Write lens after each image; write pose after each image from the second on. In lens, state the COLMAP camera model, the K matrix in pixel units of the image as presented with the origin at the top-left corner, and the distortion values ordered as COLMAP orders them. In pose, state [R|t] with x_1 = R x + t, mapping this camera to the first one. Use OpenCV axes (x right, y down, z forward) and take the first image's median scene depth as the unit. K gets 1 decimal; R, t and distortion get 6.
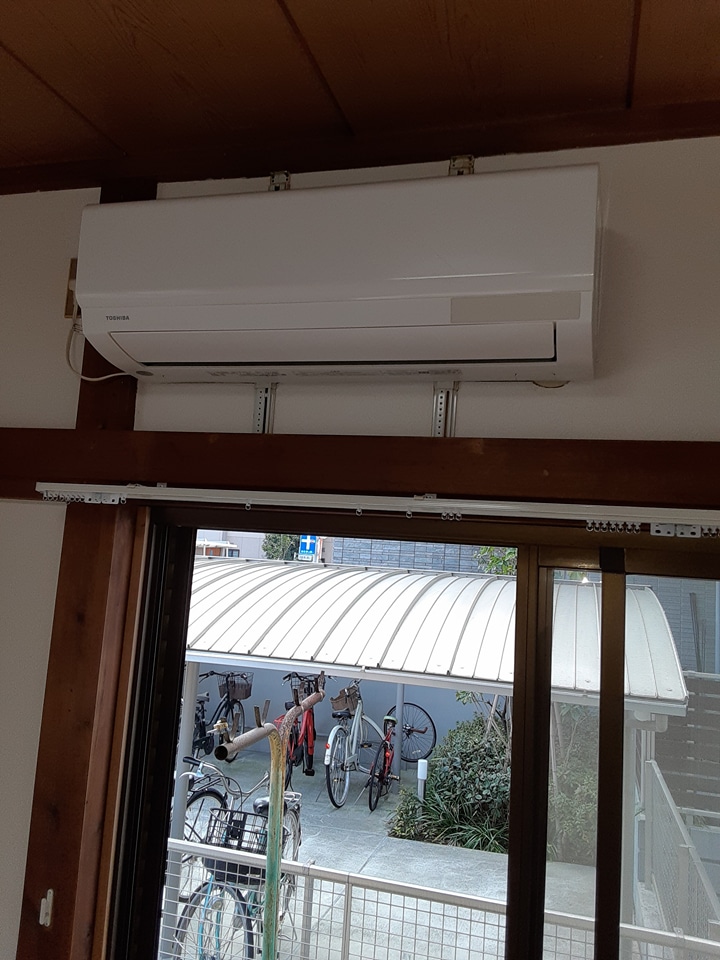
lens RADIAL K [[776.0, 0, 360.0], [0, 776.0, 480.0], [0, 0, 1]] dist [0.104836, -0.132204]
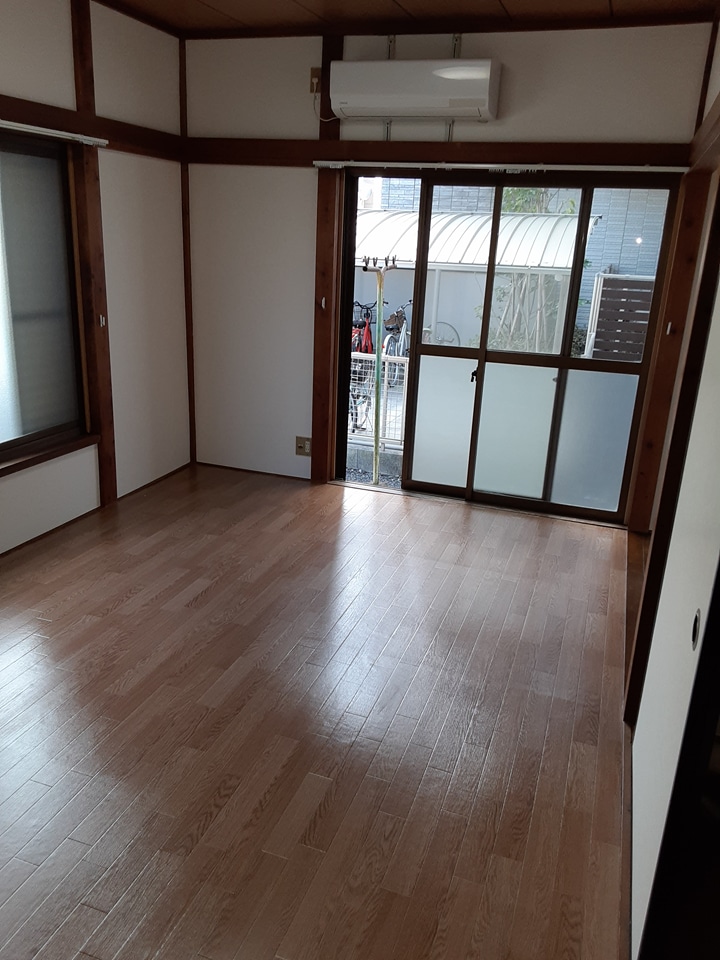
lens RADIAL K [[756.9, 0, 351.1], [0, 756.9, 478.6], [0, 0, 1]] dist [0.060535, -0.005730]
pose [[0.998056, -0.002061, -0.062284, -0.079143], [0.027453, 0.911791, 0.409736, -0.079784], [0.055945, -0.410650, 0.910075, -2.055625]]
